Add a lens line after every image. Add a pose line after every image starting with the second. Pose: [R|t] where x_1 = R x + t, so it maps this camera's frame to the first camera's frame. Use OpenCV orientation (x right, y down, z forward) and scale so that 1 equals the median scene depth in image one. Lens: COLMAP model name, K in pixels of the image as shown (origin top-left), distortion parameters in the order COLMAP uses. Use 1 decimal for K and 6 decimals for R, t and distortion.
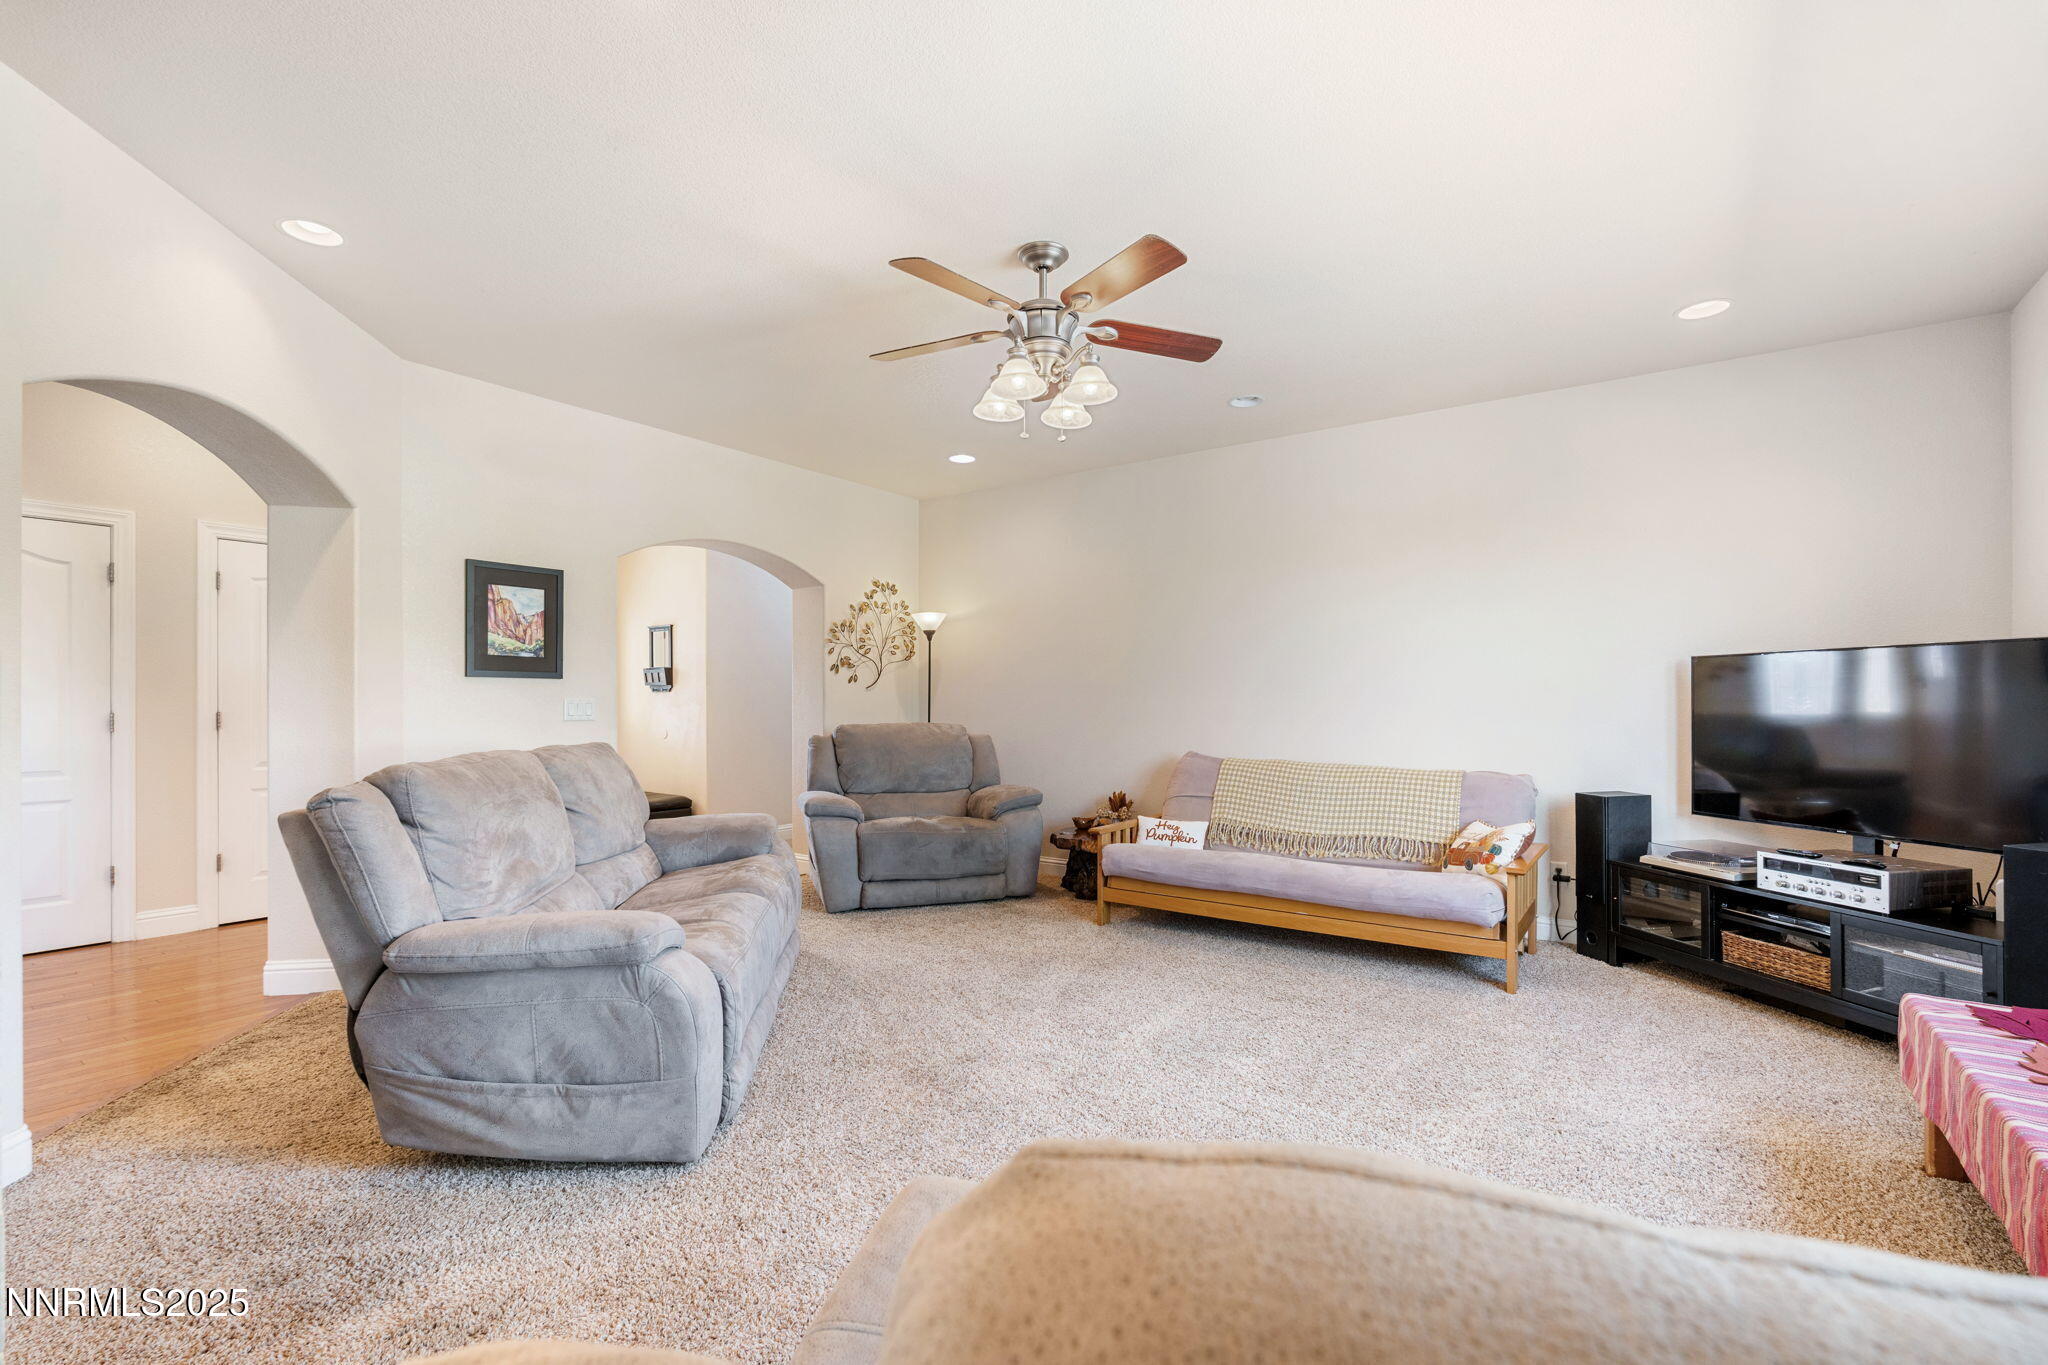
lens RADIAL K [[917.9, 0, 1022.8], [0, 917.9, 695.0], [0, 0, 1]] dist [0.001951, -0.000239]
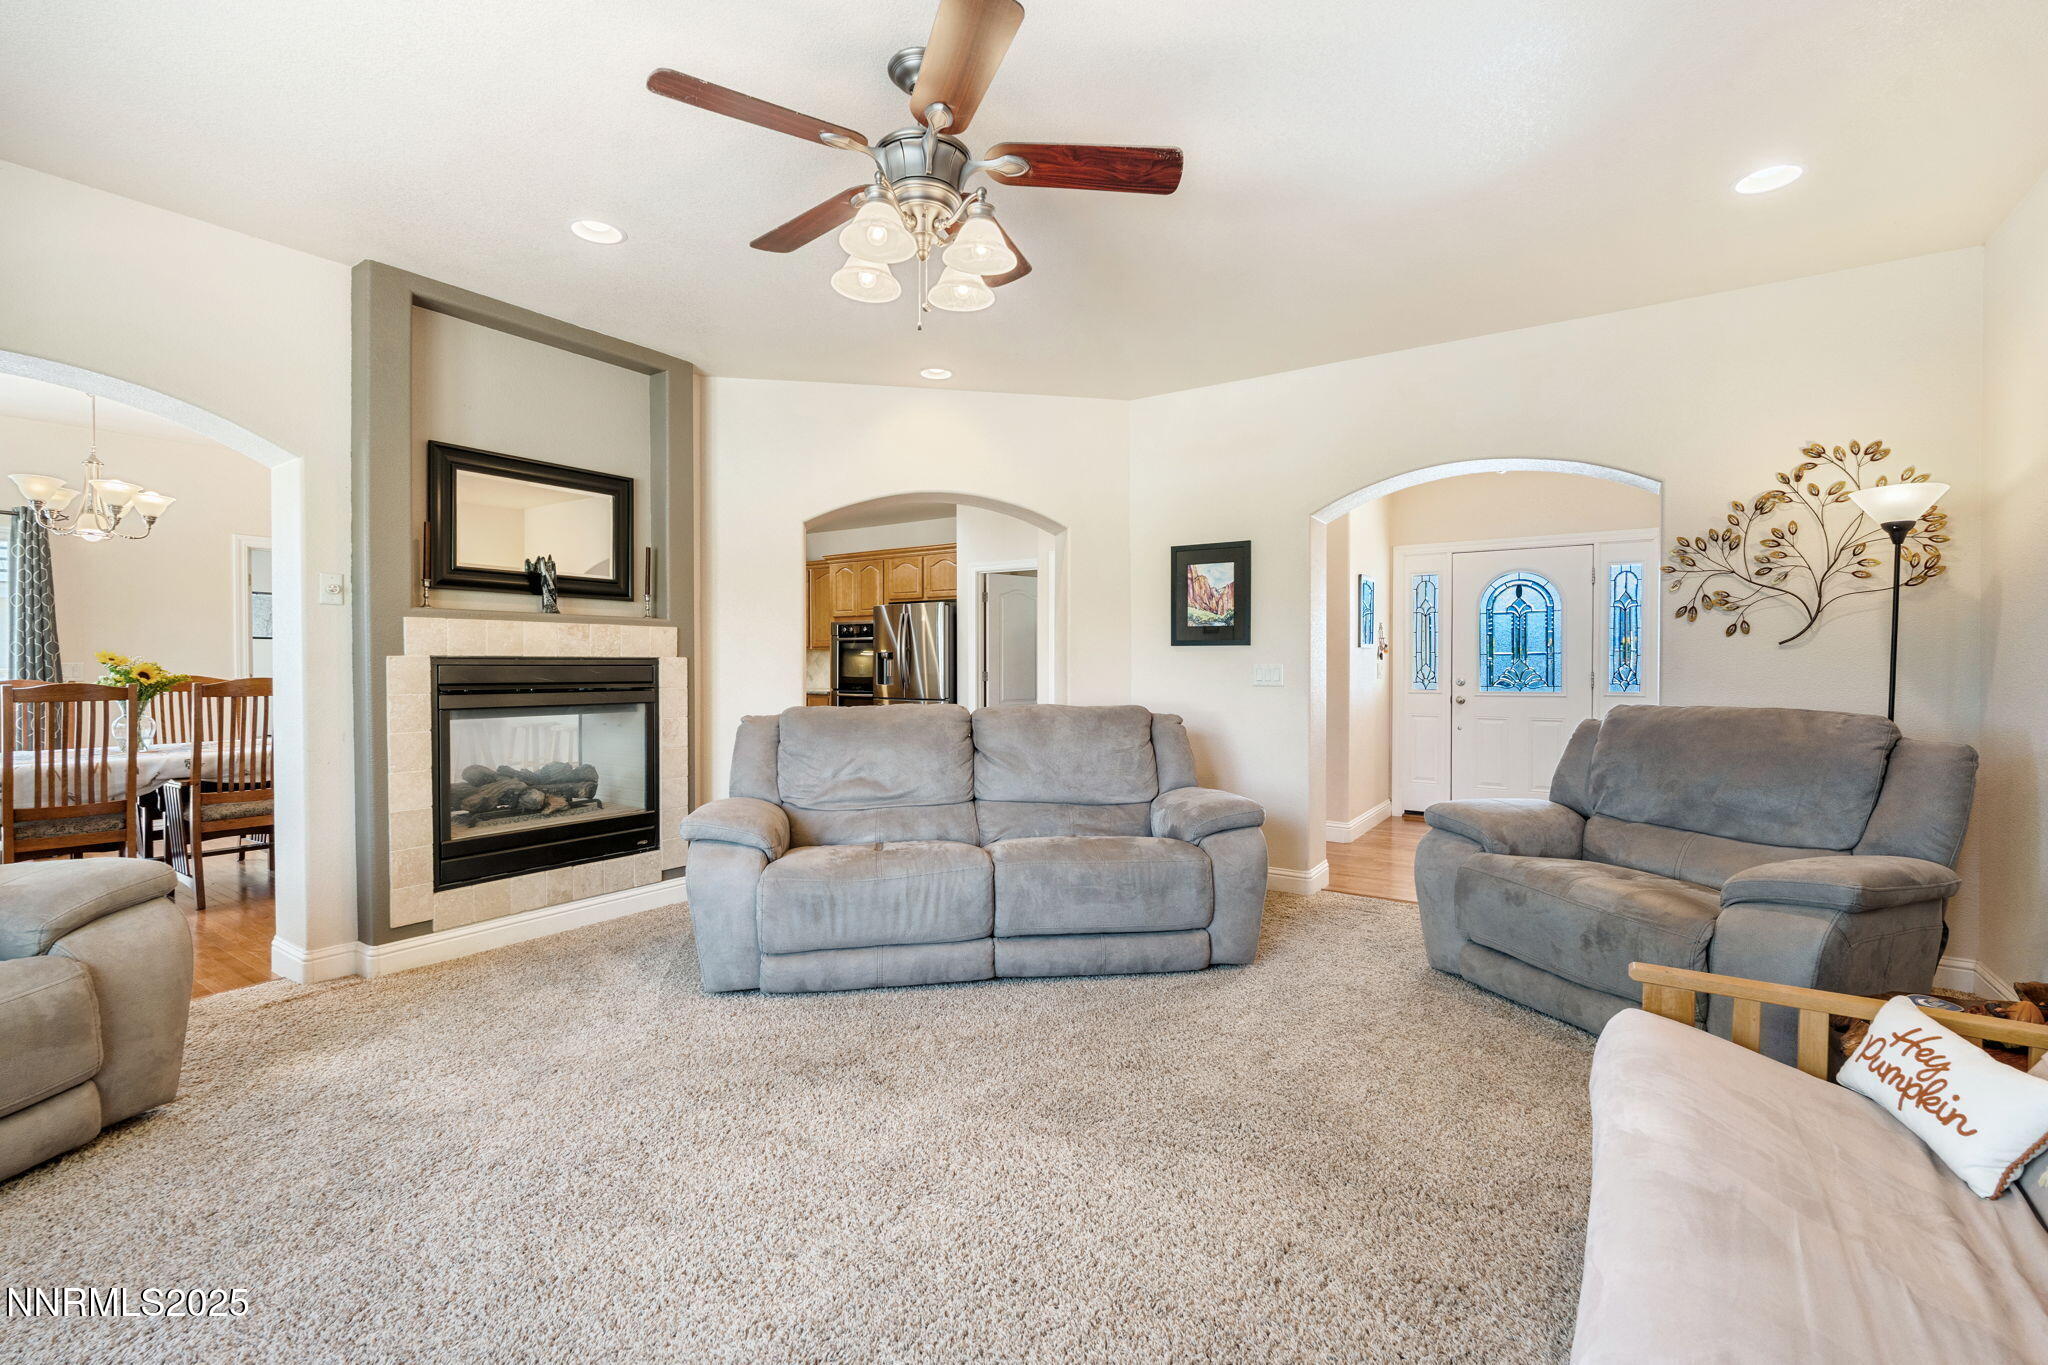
lens RADIAL K [[917.9, 0, 1013.2], [0, 917.9, 677.1], [0, 0, 1]] dist [0.001951, -0.000239]
pose [[0.024240, 0.012143, -0.999632, 0.405906], [0.008221, 0.999890, 0.012345, 0.002164], [0.999672, -0.008517, 0.024137, 0.551080]]
